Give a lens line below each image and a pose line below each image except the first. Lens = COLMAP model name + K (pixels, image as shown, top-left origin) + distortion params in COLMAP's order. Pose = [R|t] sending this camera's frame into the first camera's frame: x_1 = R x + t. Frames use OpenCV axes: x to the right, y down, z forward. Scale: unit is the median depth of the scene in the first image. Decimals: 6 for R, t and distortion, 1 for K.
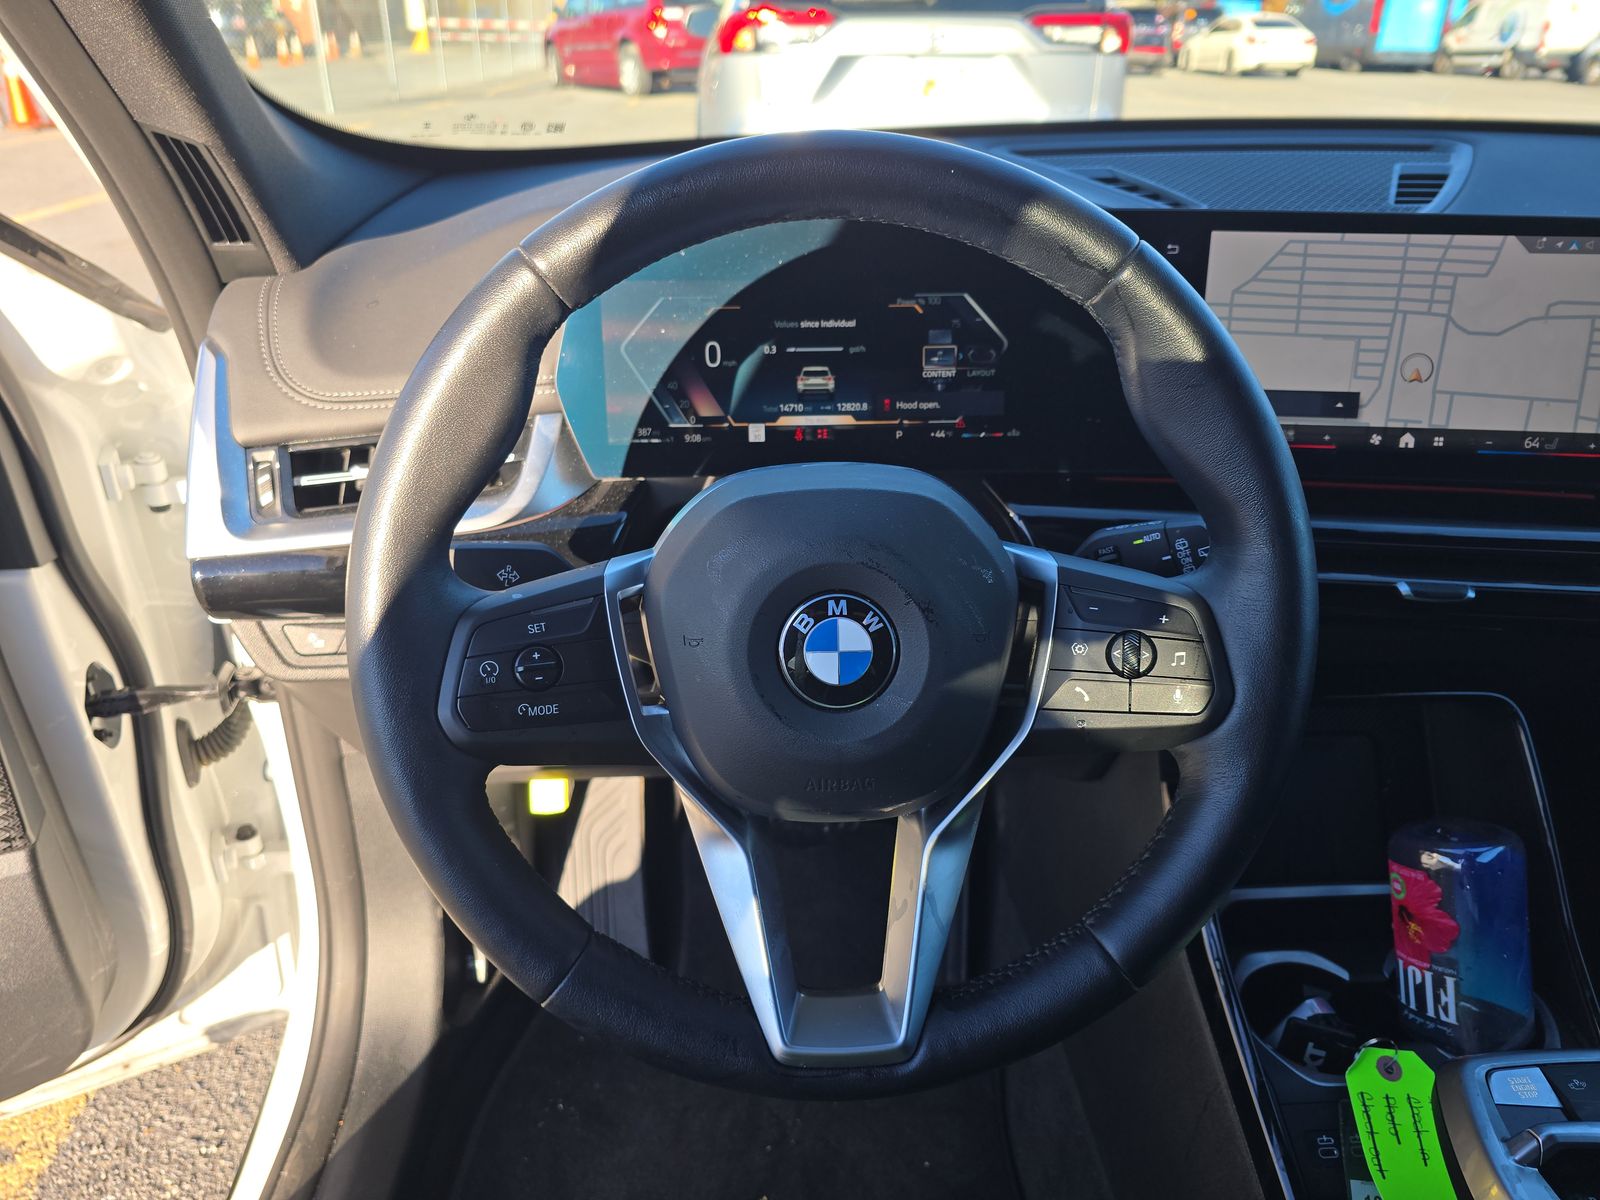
lens RADIAL K [[1071.7, 0, 794.5], [0, 1071.7, 603.7], [0, 0, 1]] dist [-0.005260, -0.019501]
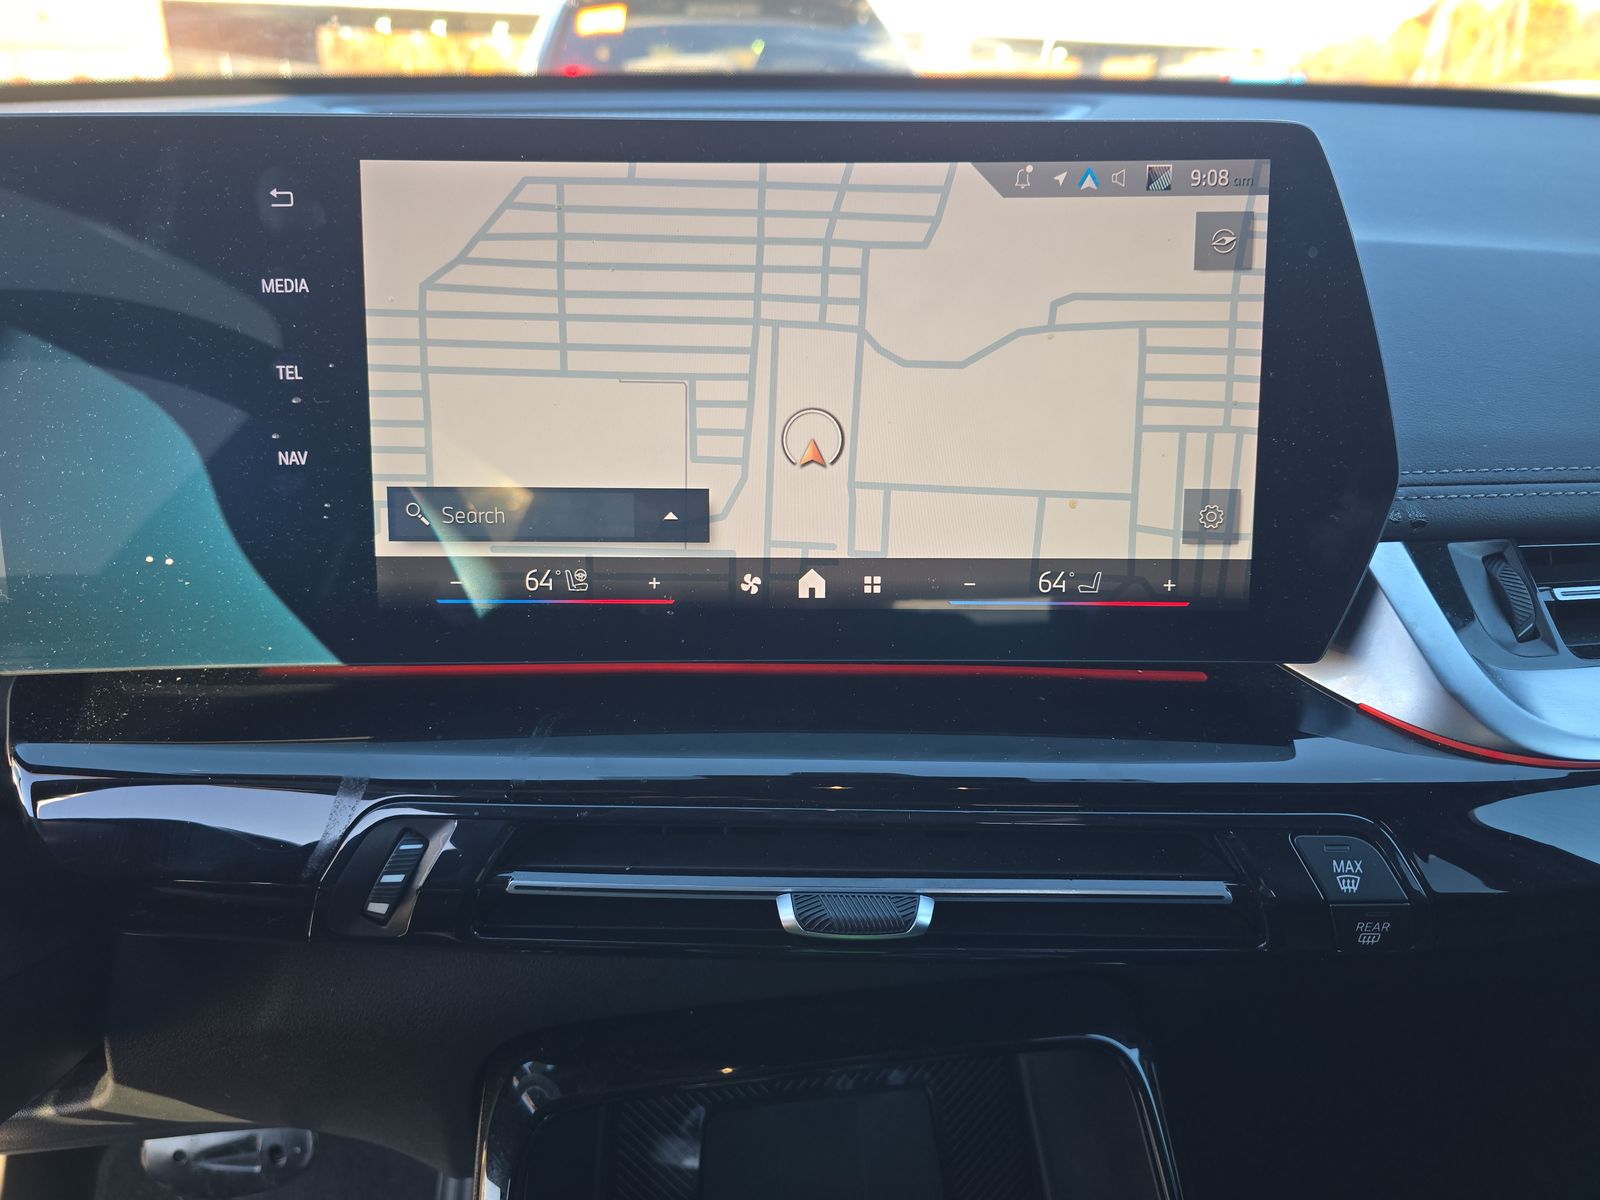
lens RADIAL K [[1071.7, 0, 799.5], [0, 1071.7, 642.4], [0, 0, 1]] dist [-0.005260, -0.019501]
pose [[0.992830, -0.034026, 0.114585, 0.521683], [0.042599, 0.996406, -0.073216, -0.092397], [-0.111682, 0.077572, 0.990712, 0.525616]]
